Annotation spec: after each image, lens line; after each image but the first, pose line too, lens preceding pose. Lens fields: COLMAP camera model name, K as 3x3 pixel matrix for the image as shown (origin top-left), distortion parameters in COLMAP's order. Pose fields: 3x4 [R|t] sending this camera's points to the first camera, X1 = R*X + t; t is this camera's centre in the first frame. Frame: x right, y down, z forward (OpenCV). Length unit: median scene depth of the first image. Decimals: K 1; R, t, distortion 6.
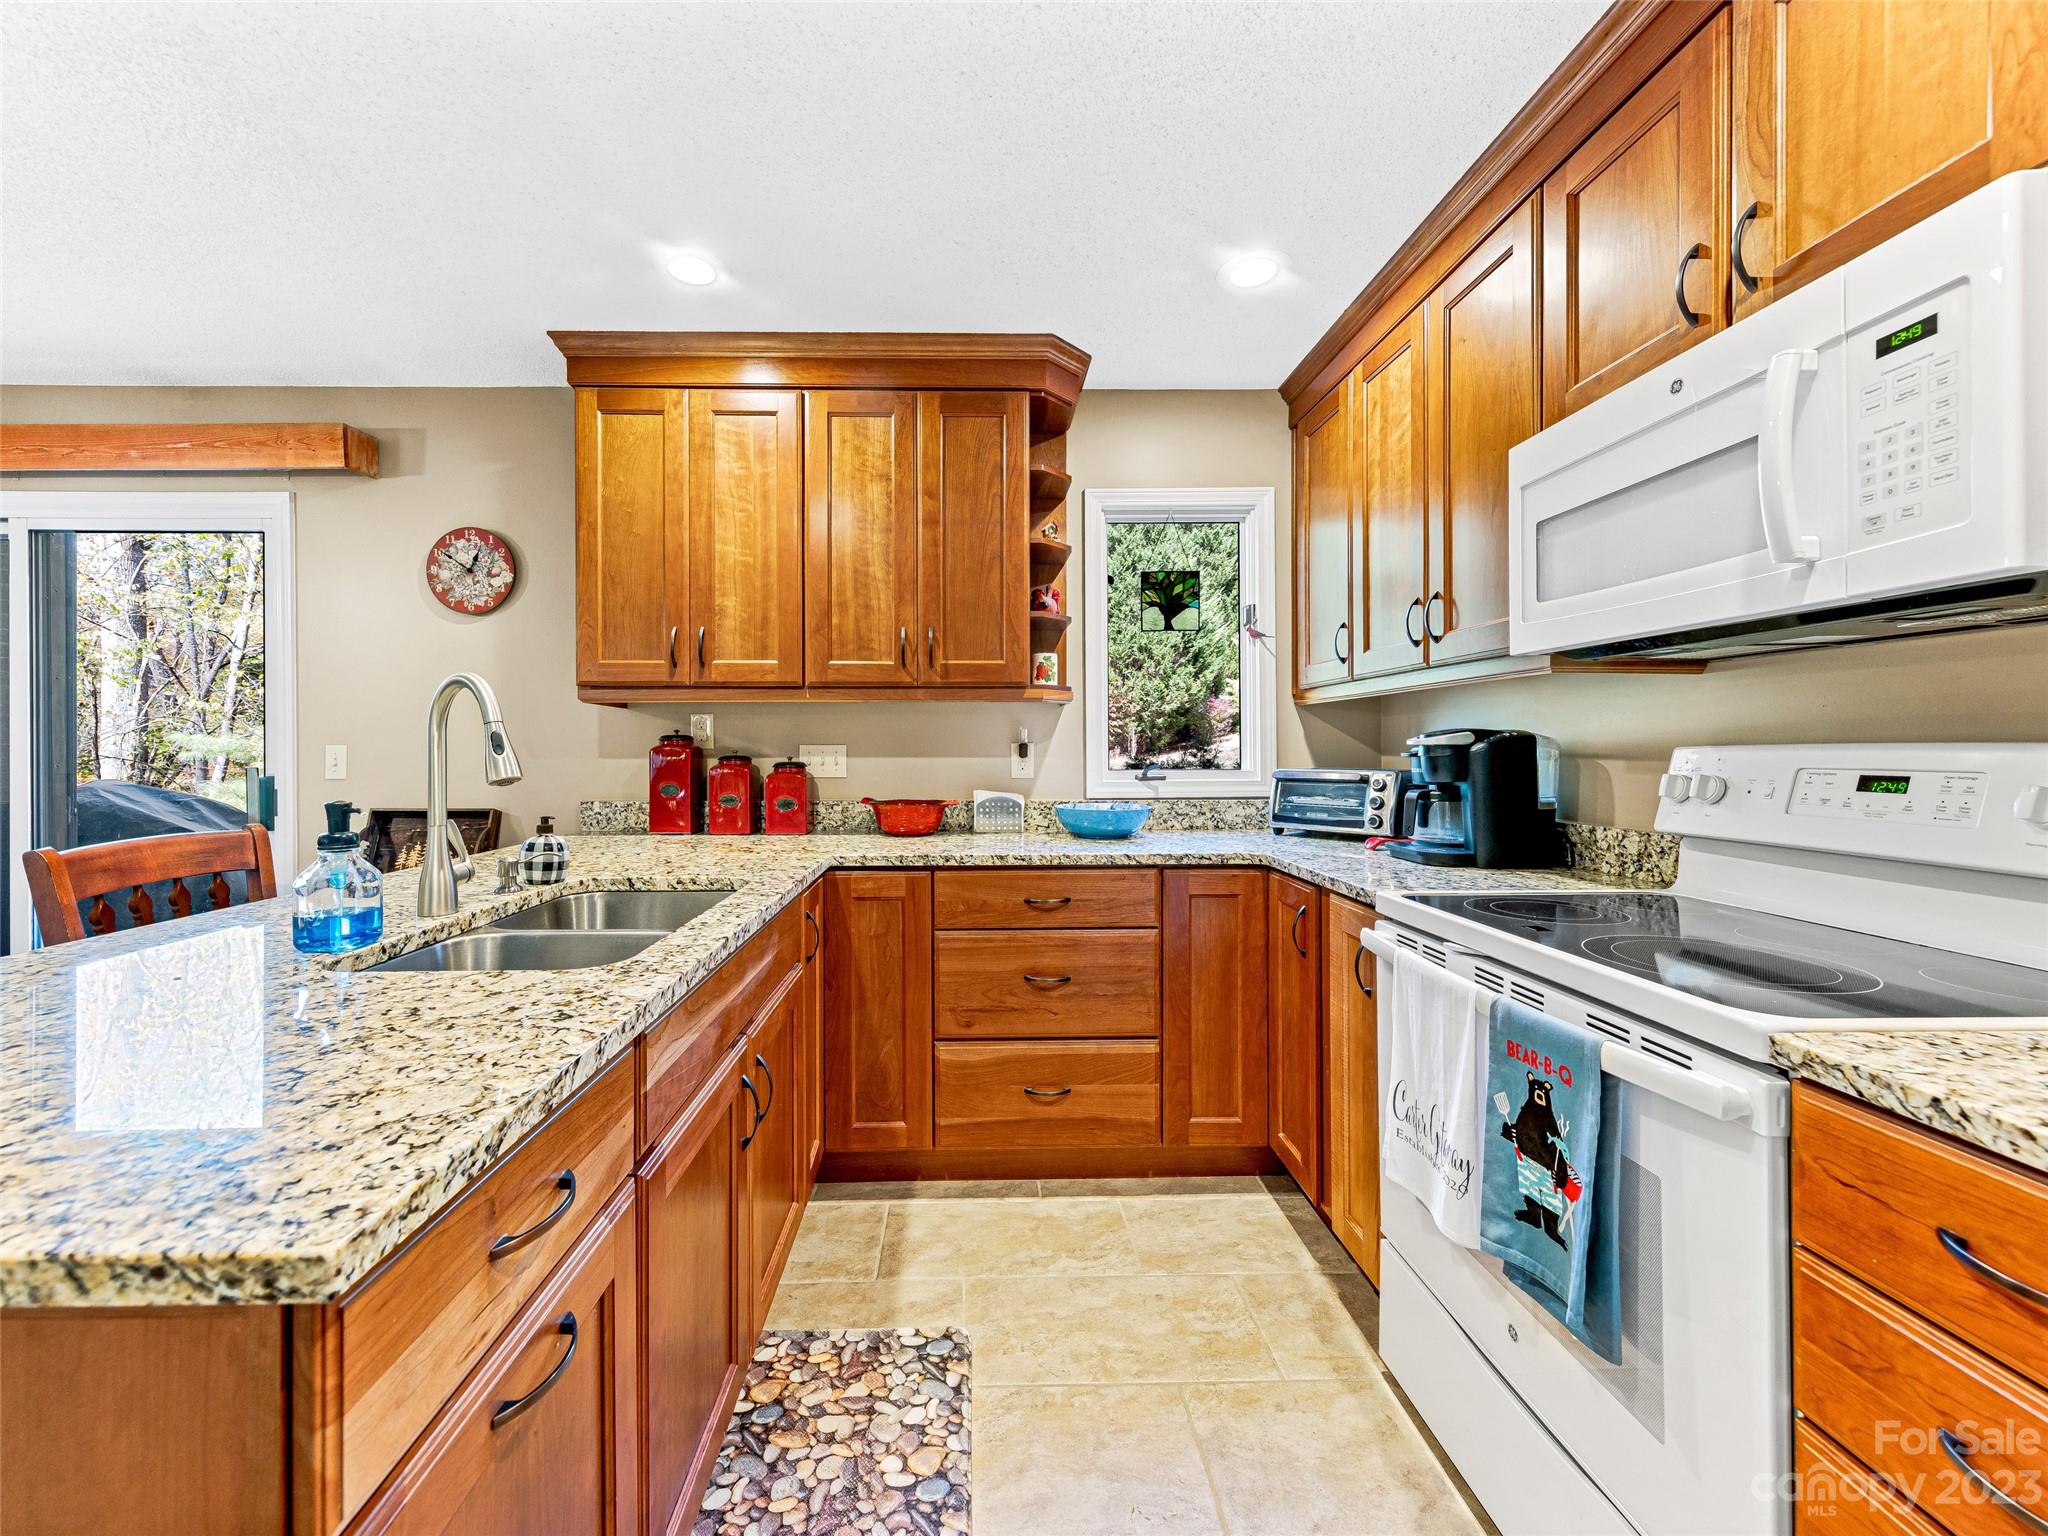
lens RADIAL K [[833.0, 0, 944.3], [0, 833.0, 758.7], [0, 0, 1]] dist [0.002090, -0.000183]
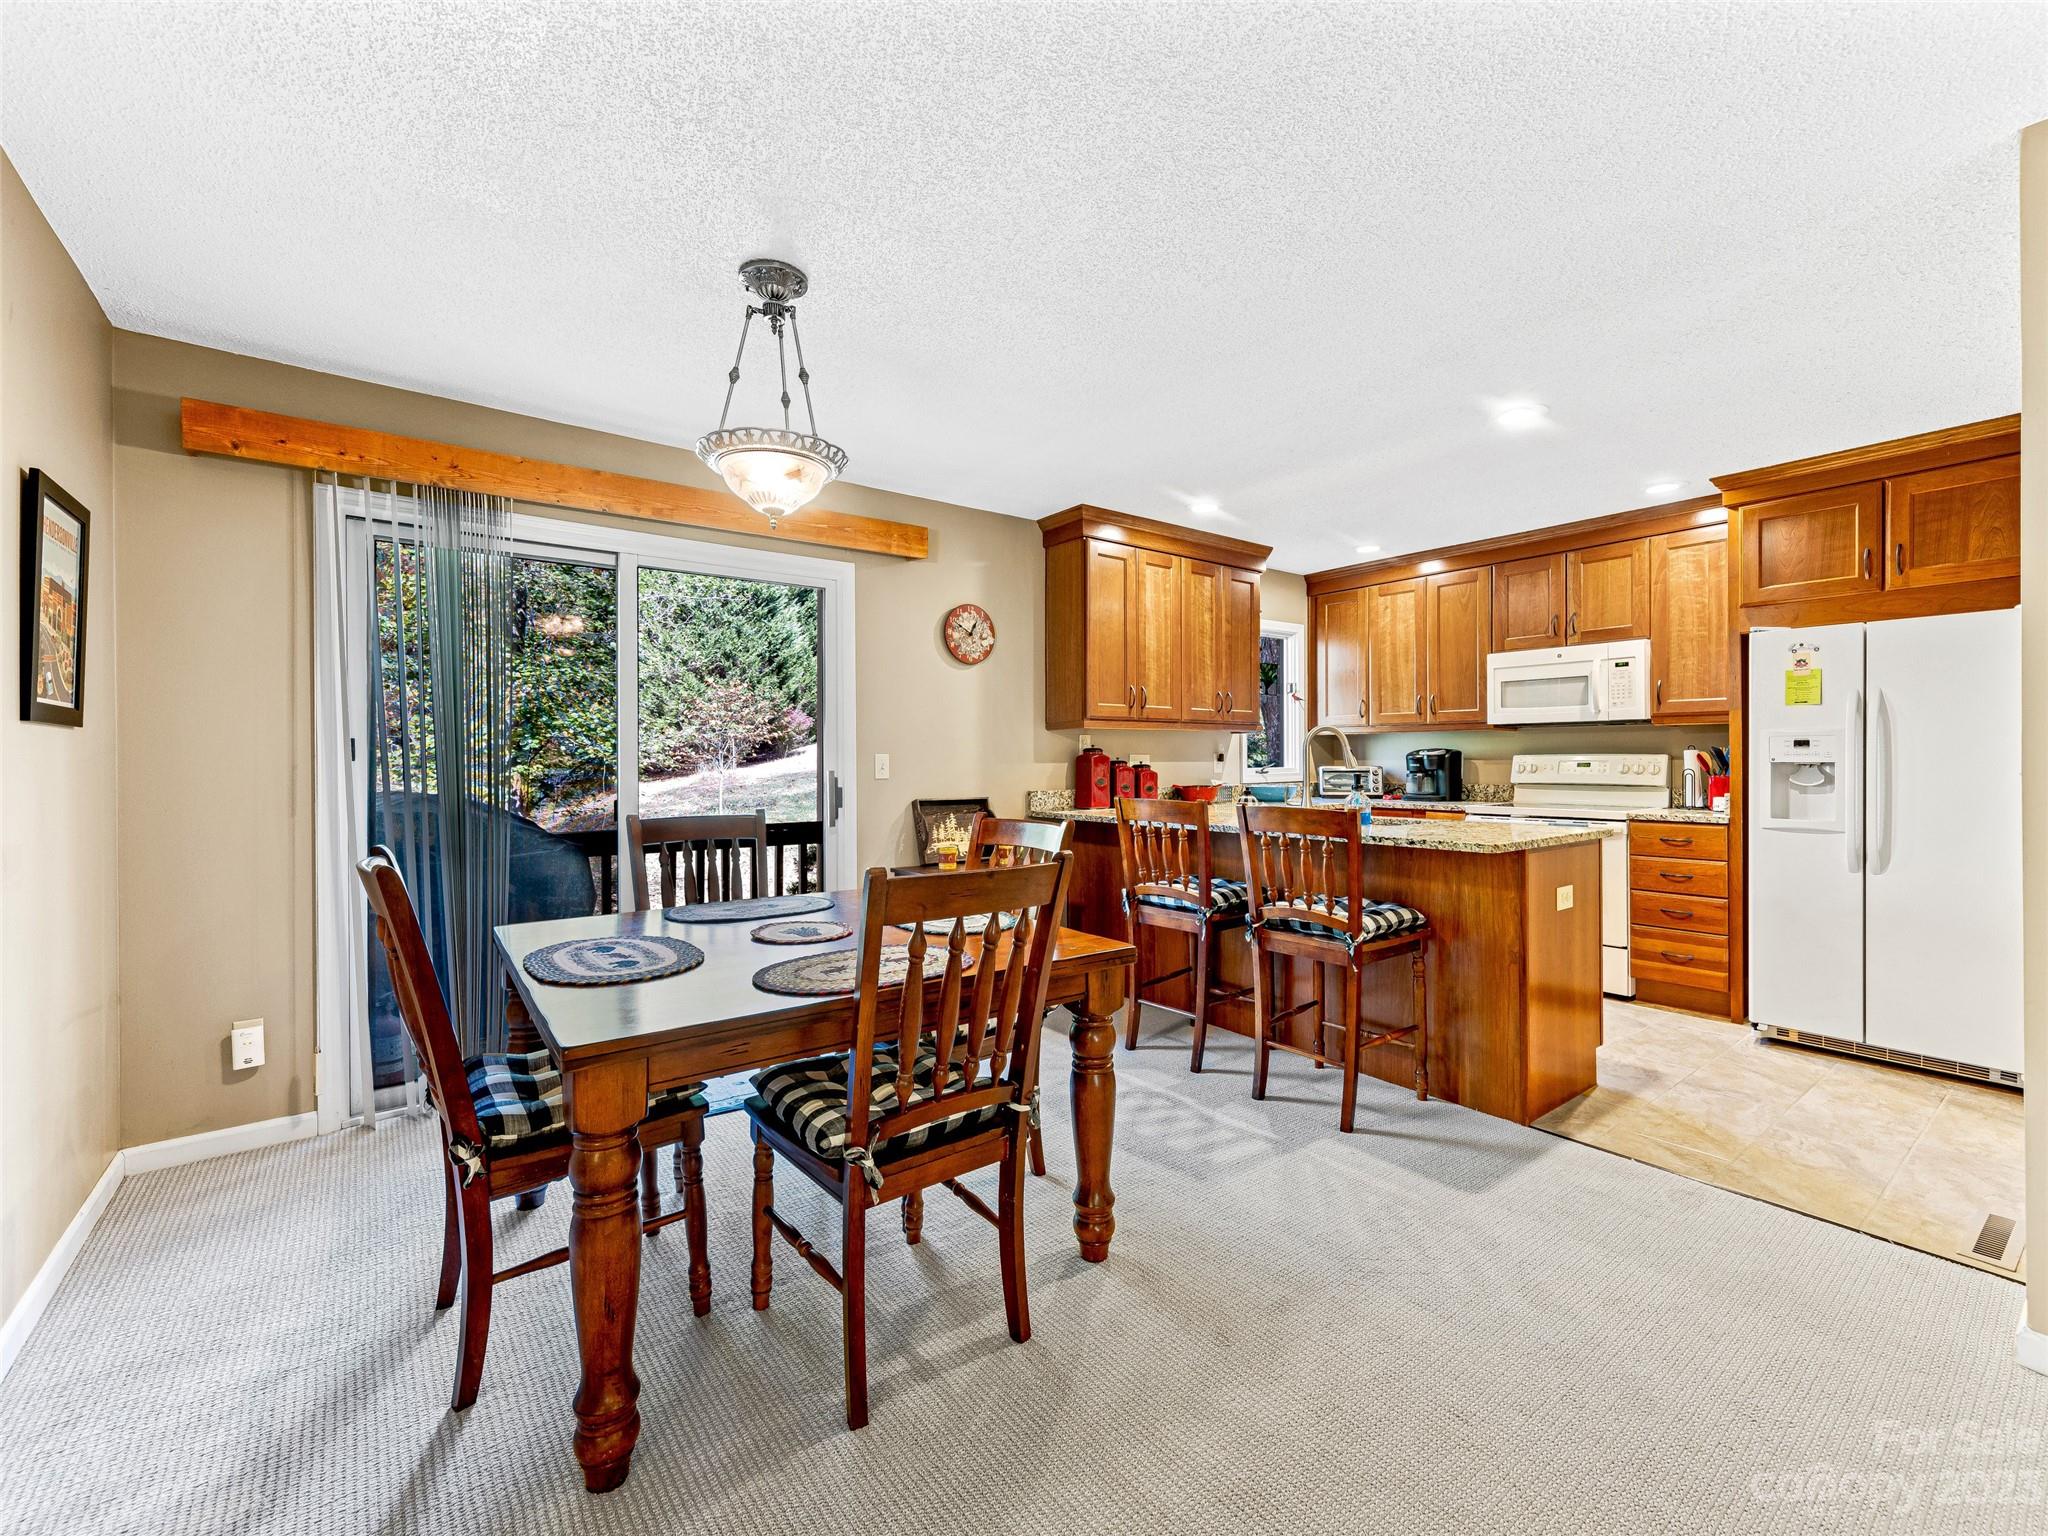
lens RADIAL K [[879.3, 0, 1036.4], [0, 879.3, 774.1], [0, 0, 1]] dist [-0.000292, -0.000043]
pose [[0.797031, -0.011582, 0.603827, -1.405874], [0.009183, 0.999933, 0.007059, 0.008885], [-0.603868, -0.000081, 0.797084, -0.292823]]
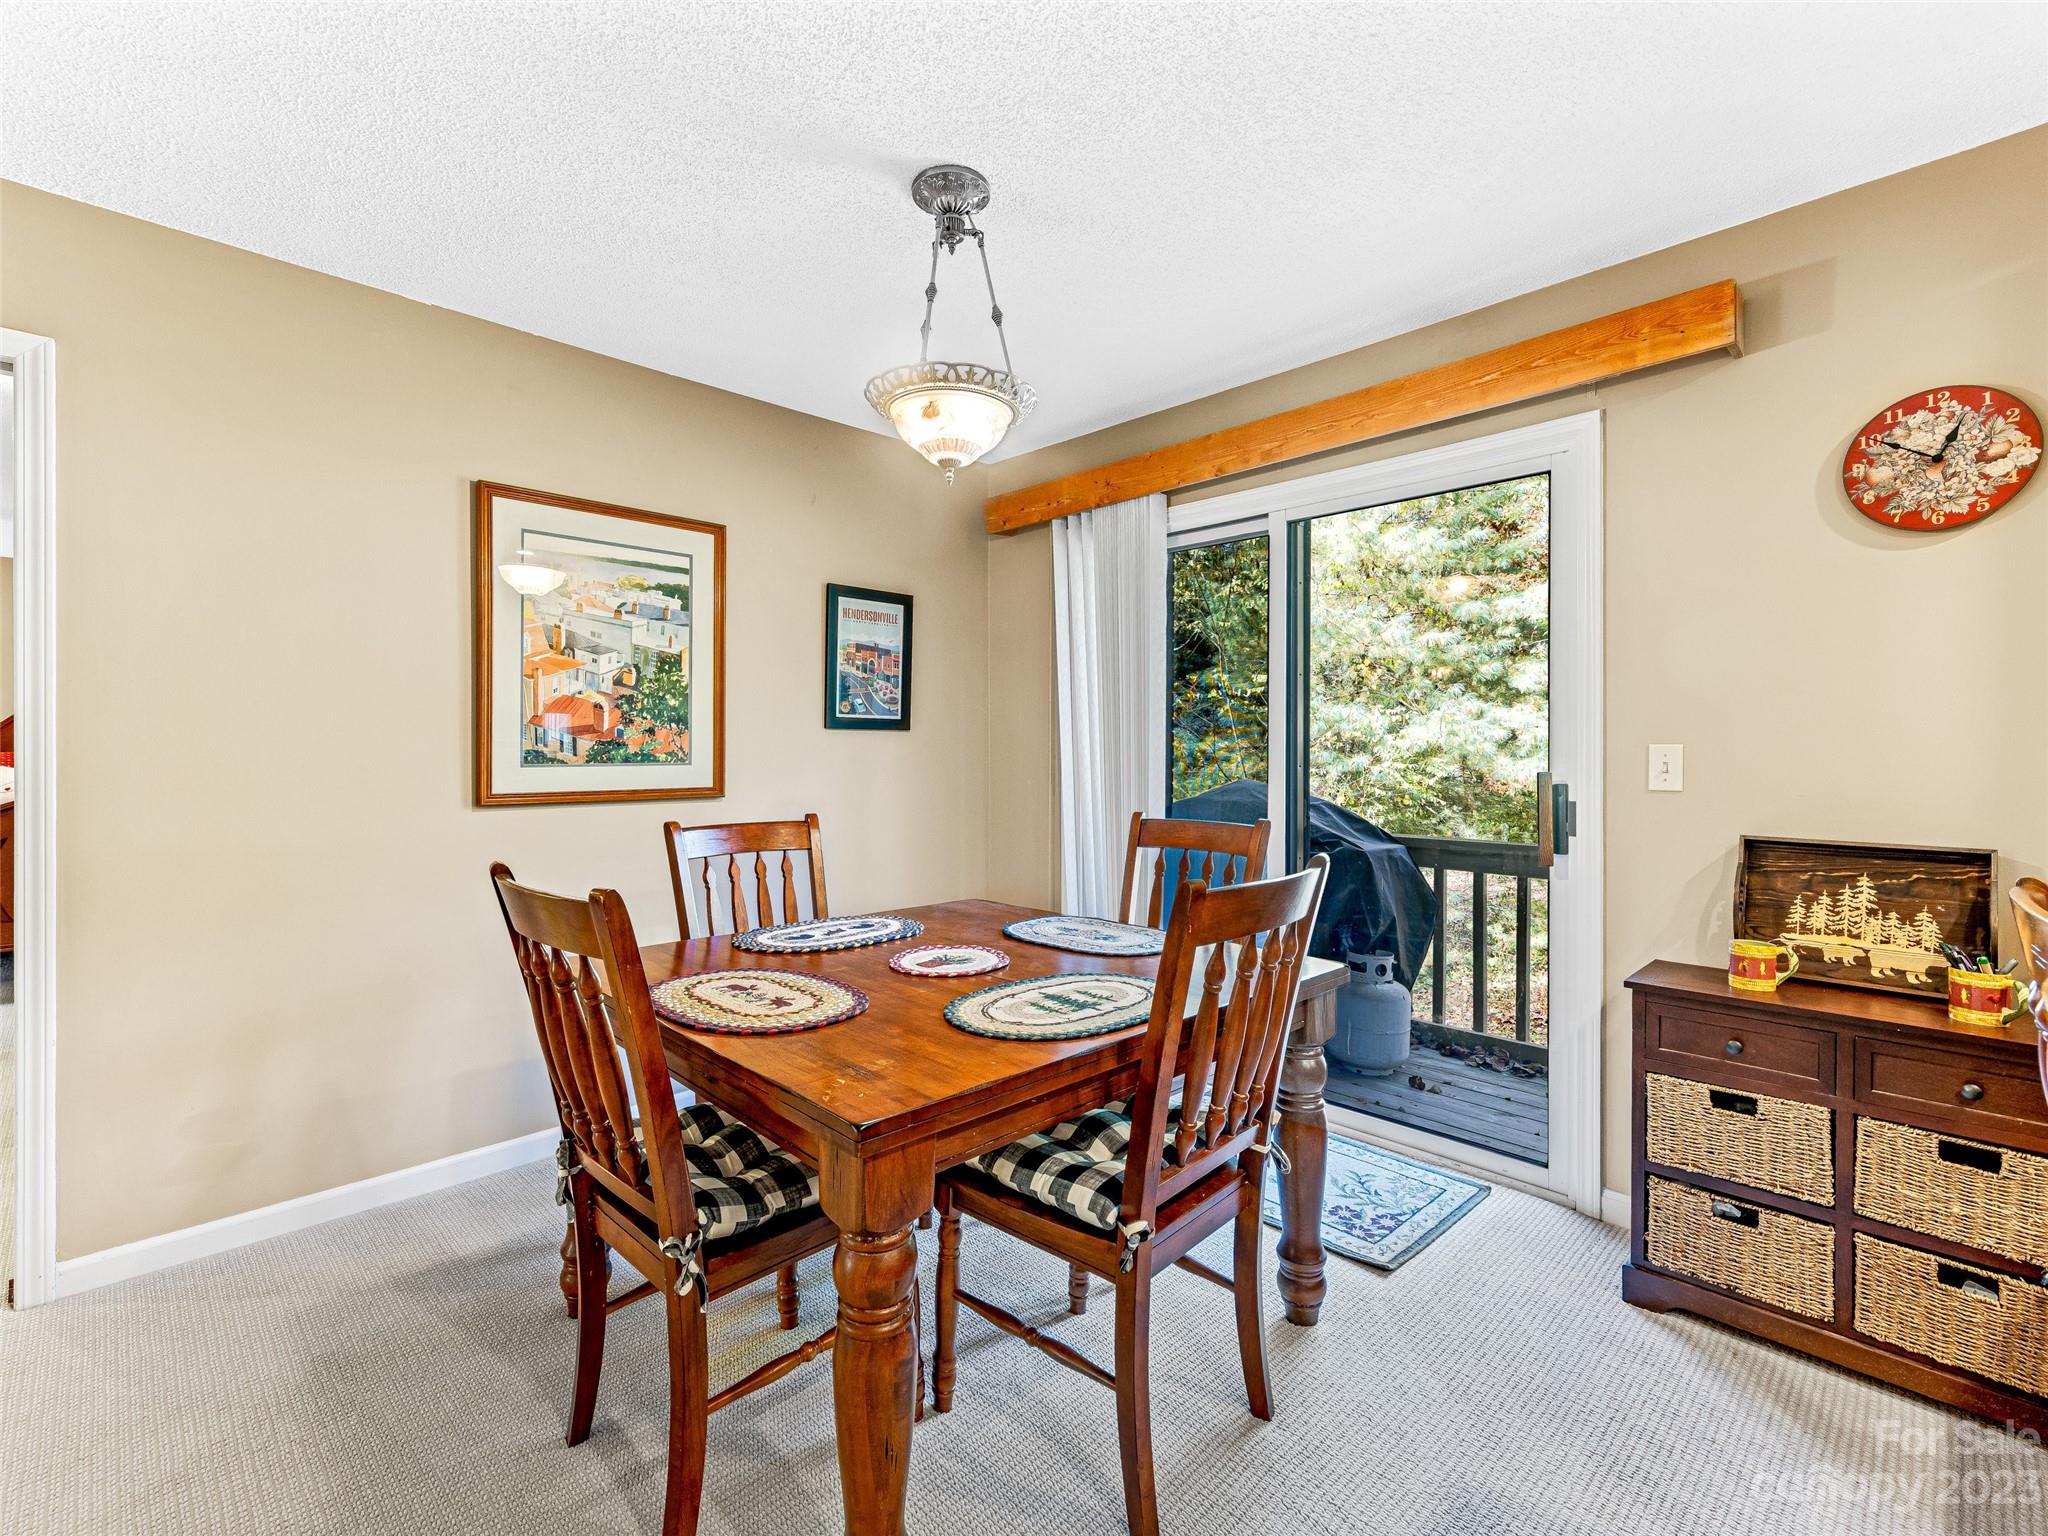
lens RADIAL K [[937.2, 0, 1019.6], [0, 937.2, 751.1], [0, 0, 1]] dist [0.001960, -0.000168]
pose [[0.682974, 0.004221, -0.730430, -0.524283], [-0.007714, 0.999969, -0.001433, -0.004503], [0.730402, 0.006613, 0.682986, 0.036237]]
